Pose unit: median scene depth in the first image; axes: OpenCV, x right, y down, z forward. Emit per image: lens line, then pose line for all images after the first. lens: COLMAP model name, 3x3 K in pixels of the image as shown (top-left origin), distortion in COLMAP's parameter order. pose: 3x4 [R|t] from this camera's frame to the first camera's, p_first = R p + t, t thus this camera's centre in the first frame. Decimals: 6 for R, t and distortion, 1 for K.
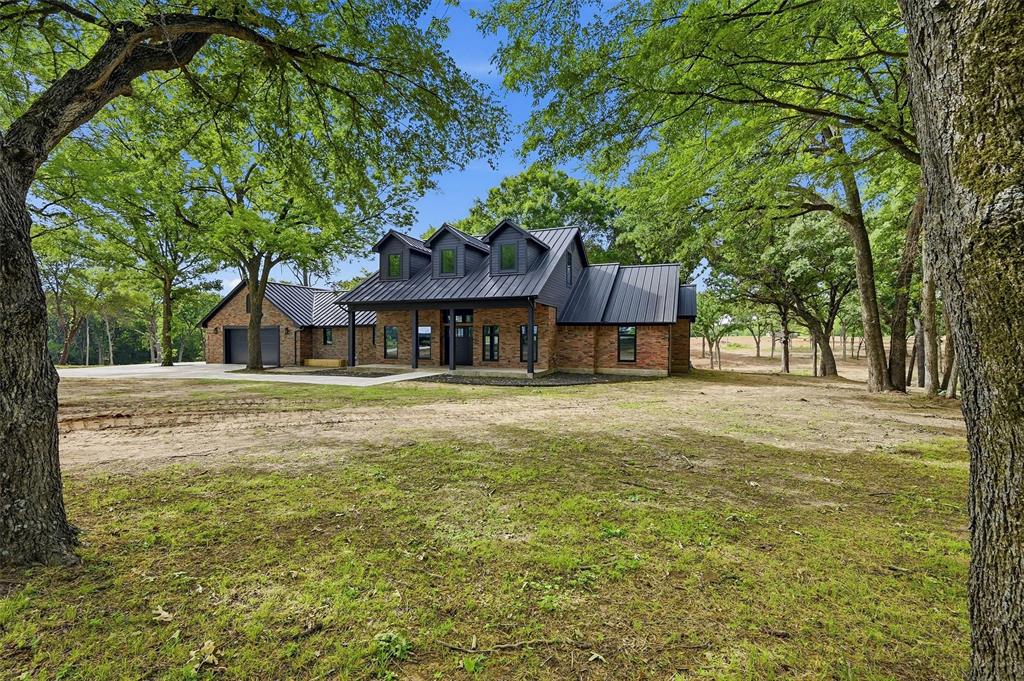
lens RADIAL K [[409.2, 0, 518.3], [0, 409.2, 342.7], [0, 0, 1]] dist [0.000731, 0.000066]
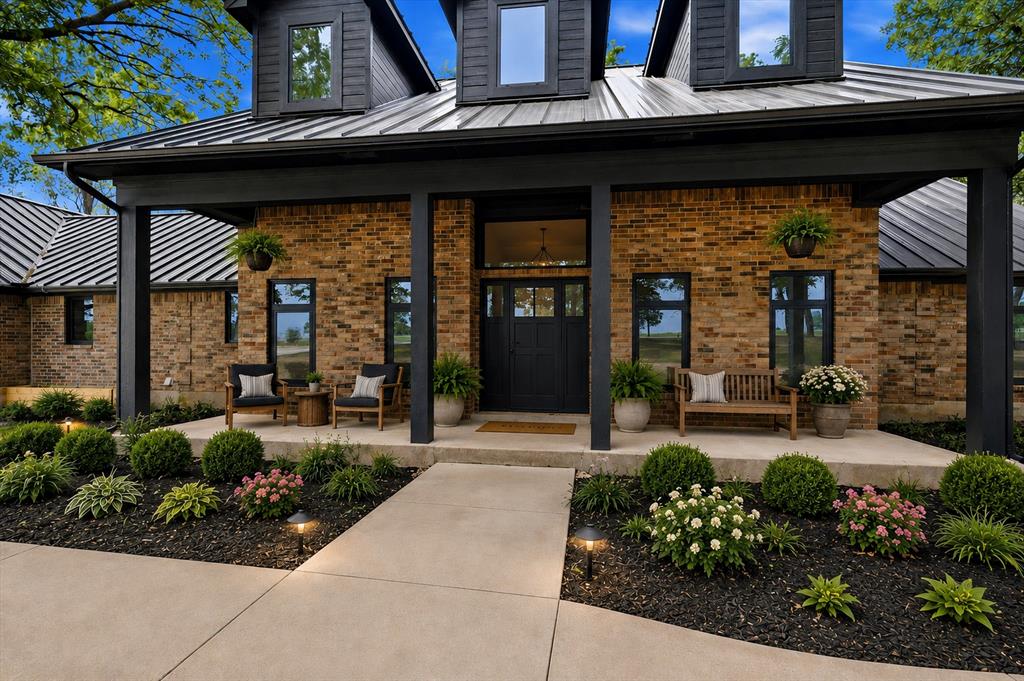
lens RADIAL K [[415.4, 0, 515.9], [0, 415.4, 338.7], [0, 0, 1]] dist [-0.000033, 0.000343]
pose [[0.968407, -0.004315, 0.249337, -0.228156], [0.006267, 0.999956, -0.007033, 0.007014], [-0.249296, 0.008374, 0.968391, 0.665693]]
